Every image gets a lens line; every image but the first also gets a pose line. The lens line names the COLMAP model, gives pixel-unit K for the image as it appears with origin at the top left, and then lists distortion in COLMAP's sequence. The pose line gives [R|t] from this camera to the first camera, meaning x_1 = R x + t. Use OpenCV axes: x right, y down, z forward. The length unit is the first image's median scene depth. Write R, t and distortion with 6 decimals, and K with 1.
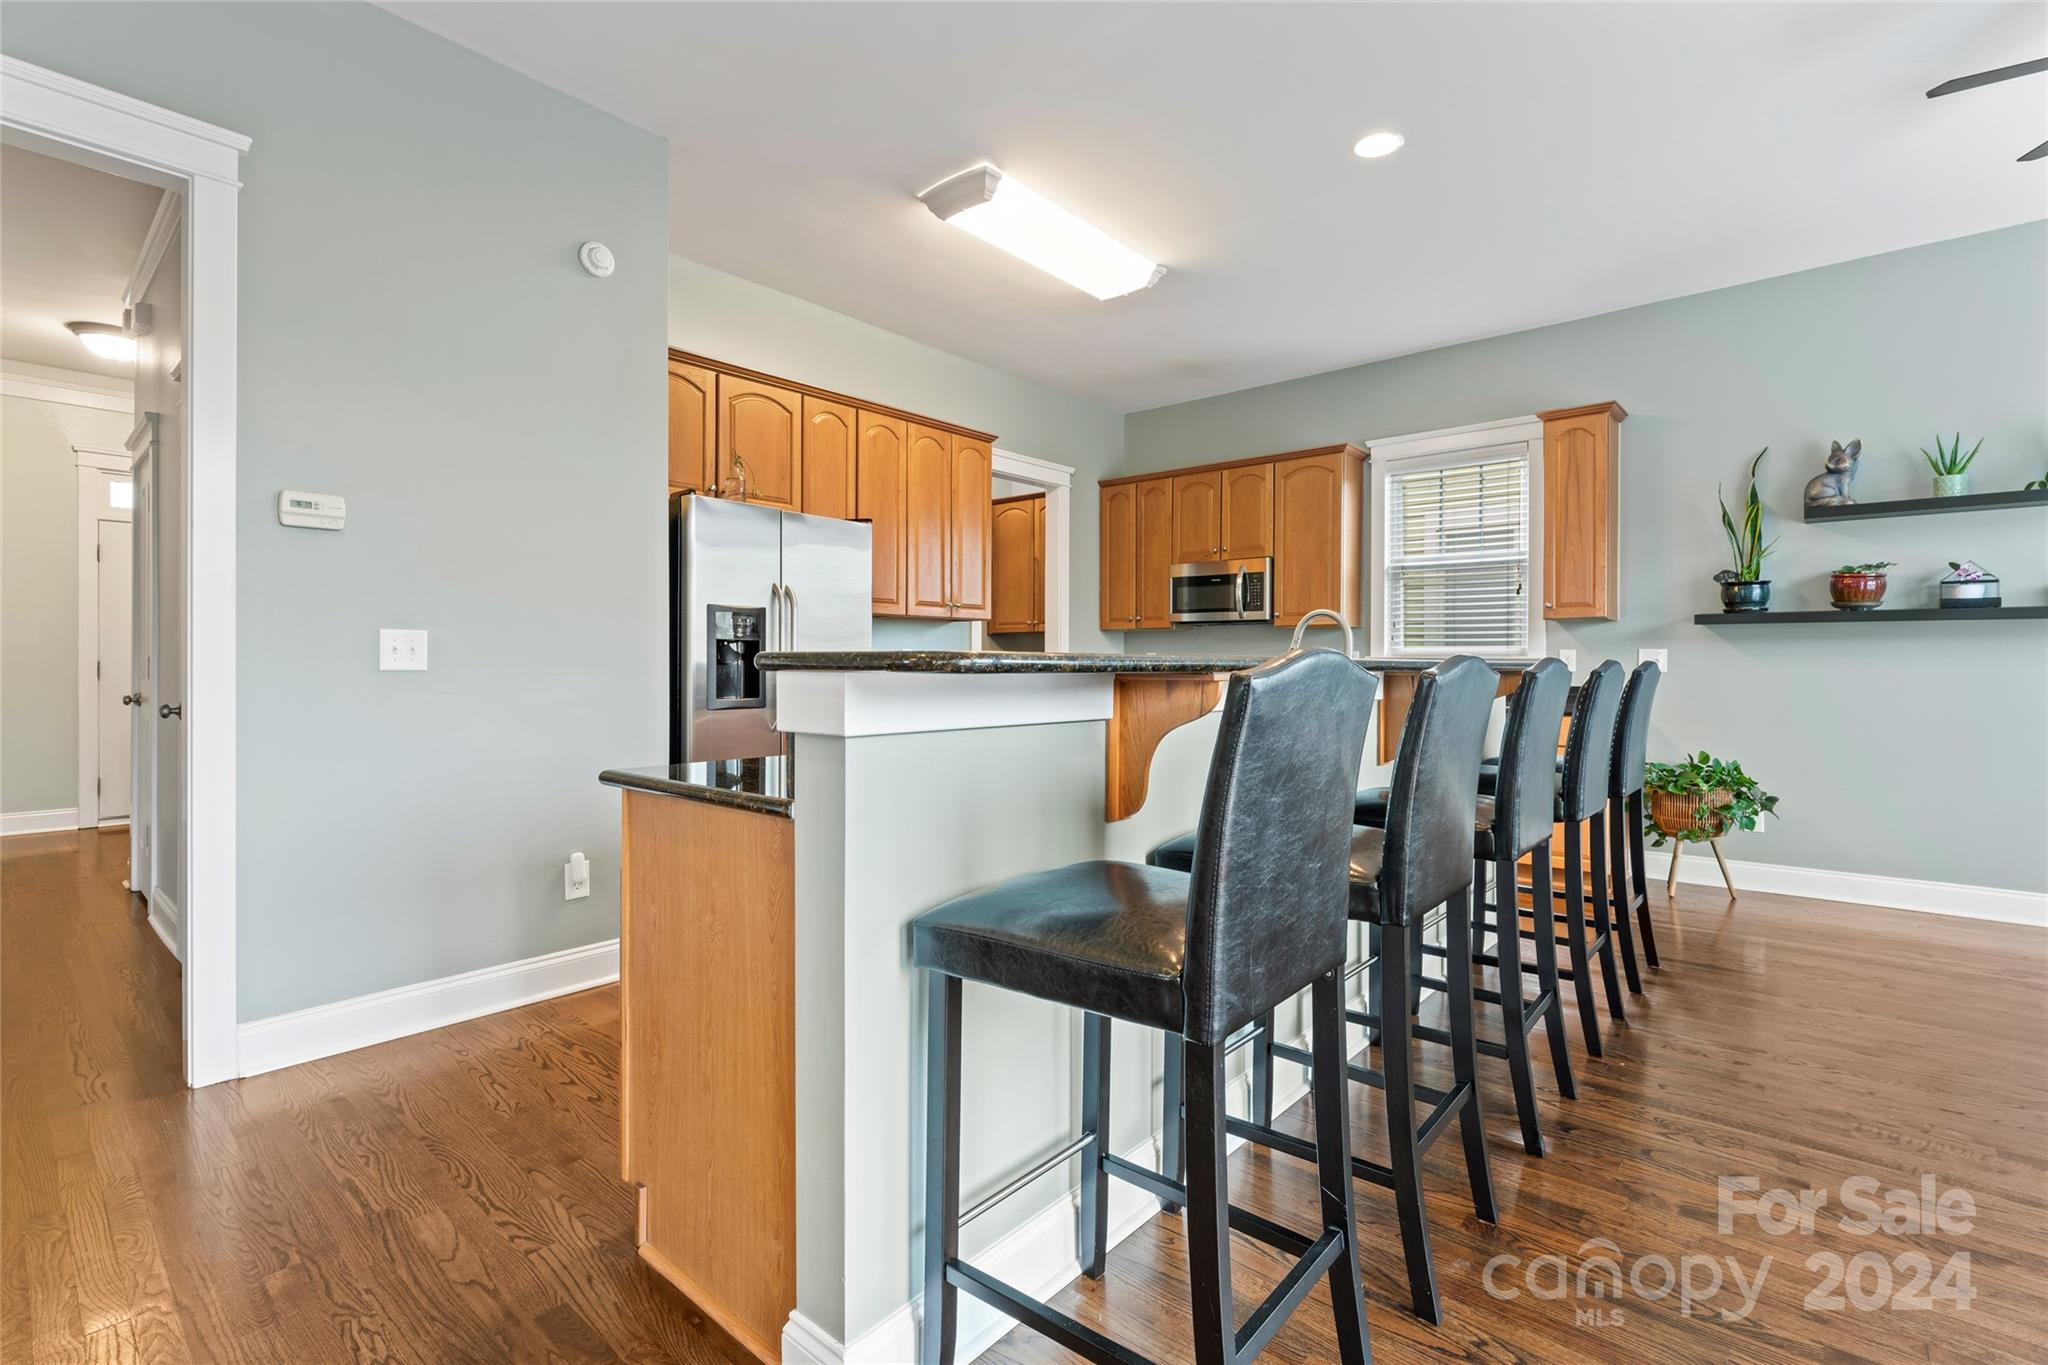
lens RADIAL K [[918.5, 0, 1026.2], [0, 918.5, 675.3], [0, 0, 1]] dist [-0.001217, -0.000772]
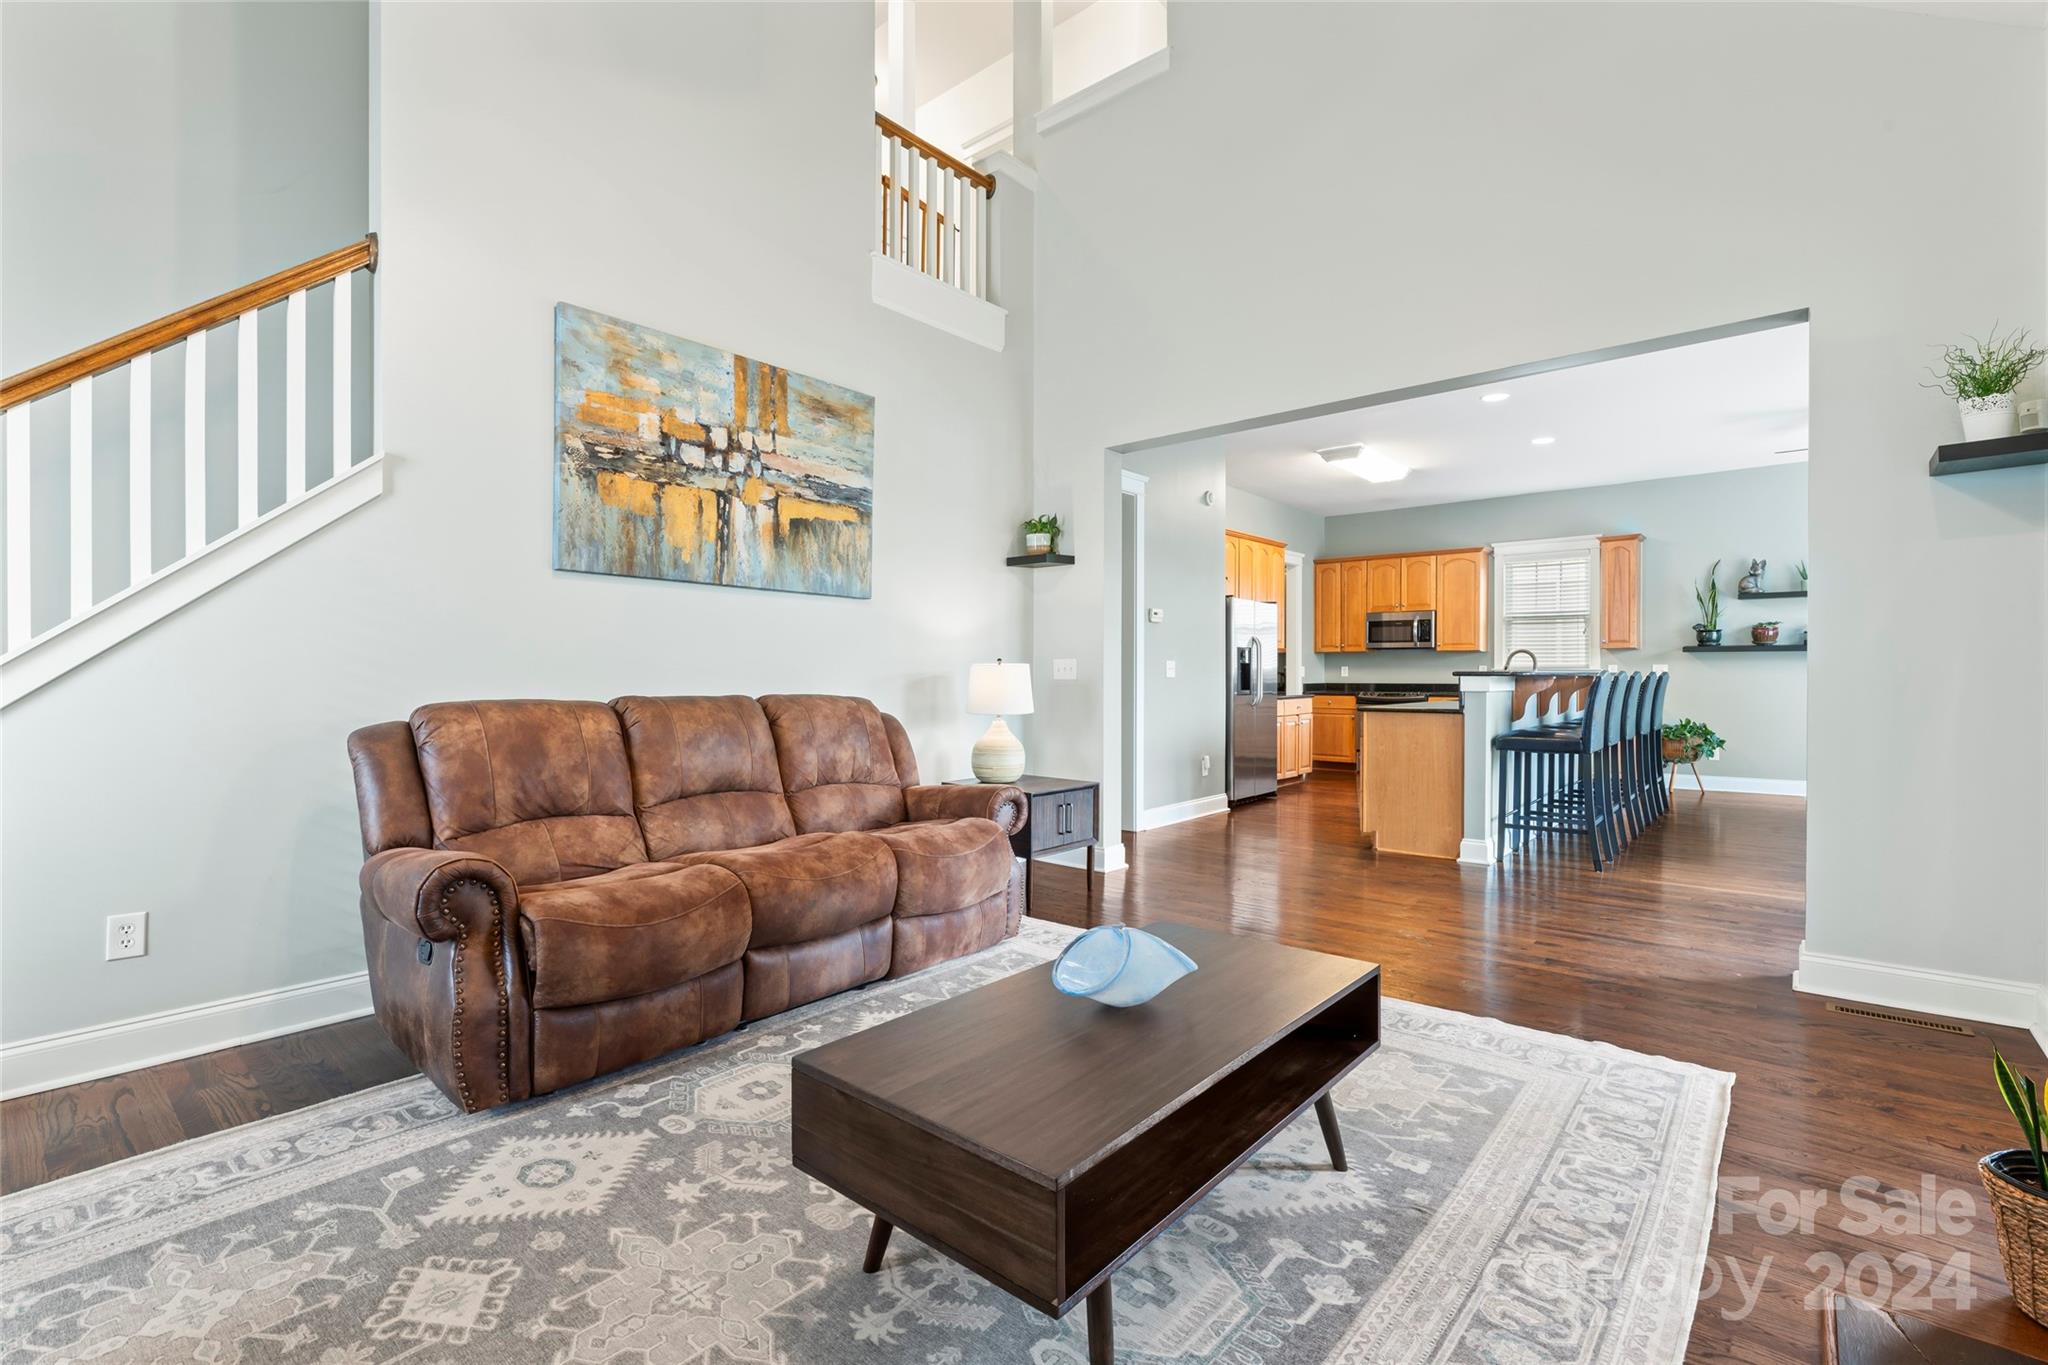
lens RADIAL K [[918.5, 0, 1010.4], [0, 918.5, 682.6], [0, 0, 1]] dist [-0.001217, -0.000772]
pose [[0.999952, -0.002596, 0.009474, -0.719647], [0.002607, 0.999996, -0.001176, 0.007674], [-0.009471, 0.001201, 0.999954, -0.936553]]
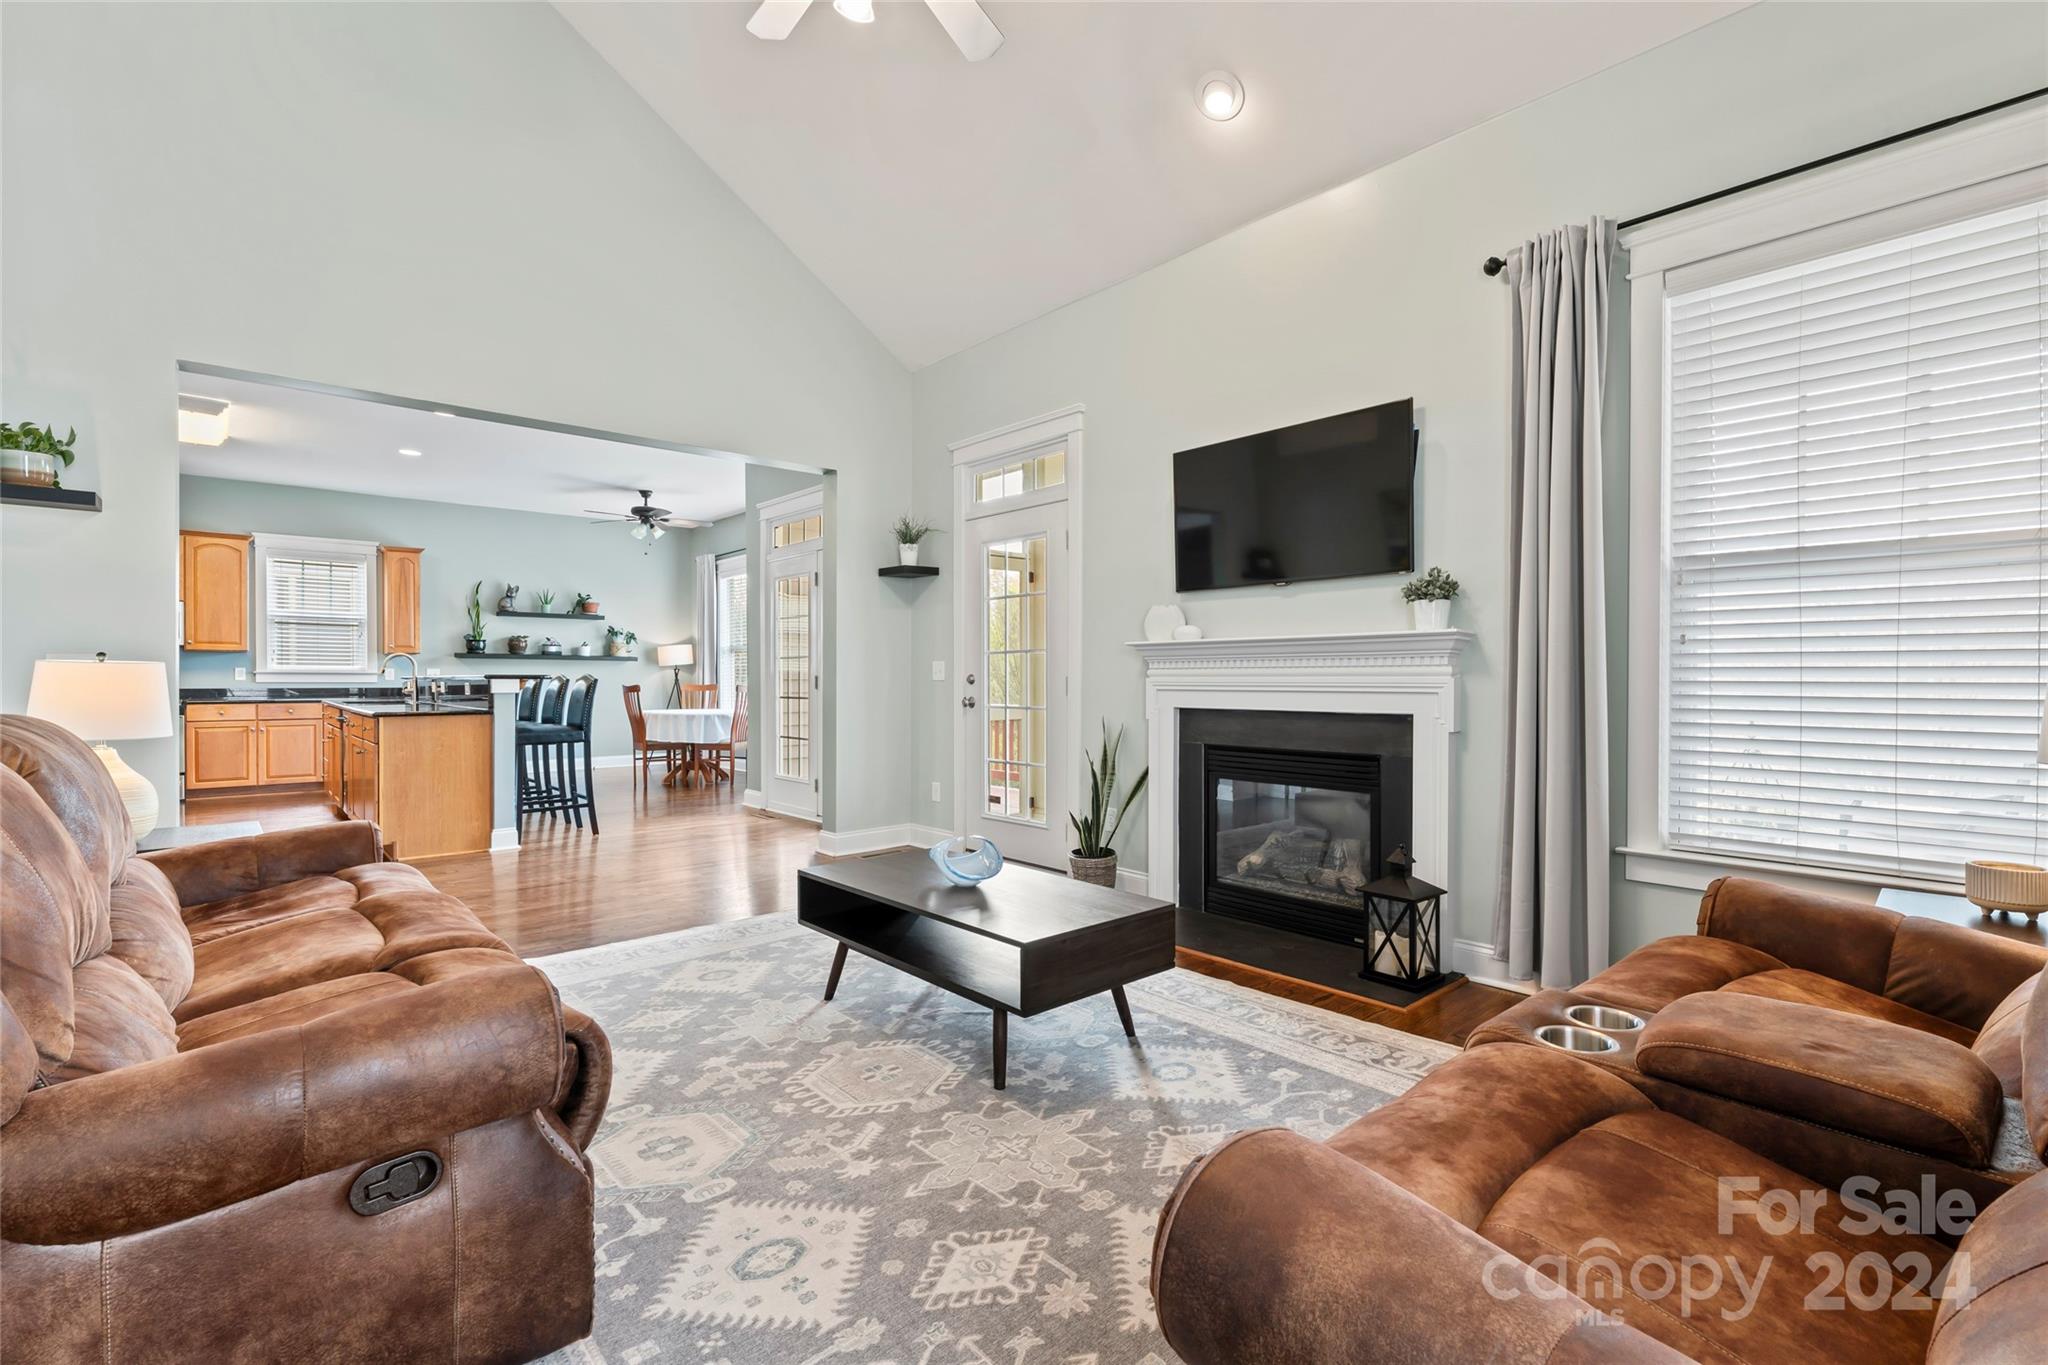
lens RADIAL K [[918.5, 0, 1027.5], [0, 918.5, 681.3], [0, 0, 1]] dist [-0.001217, -0.000772]
pose [[0.110635, -0.007839, 0.993830, -1.352242], [0.011341, 0.999914, 0.006625, 0.001903], [-0.993796, 0.010538, 0.110714, -0.618528]]
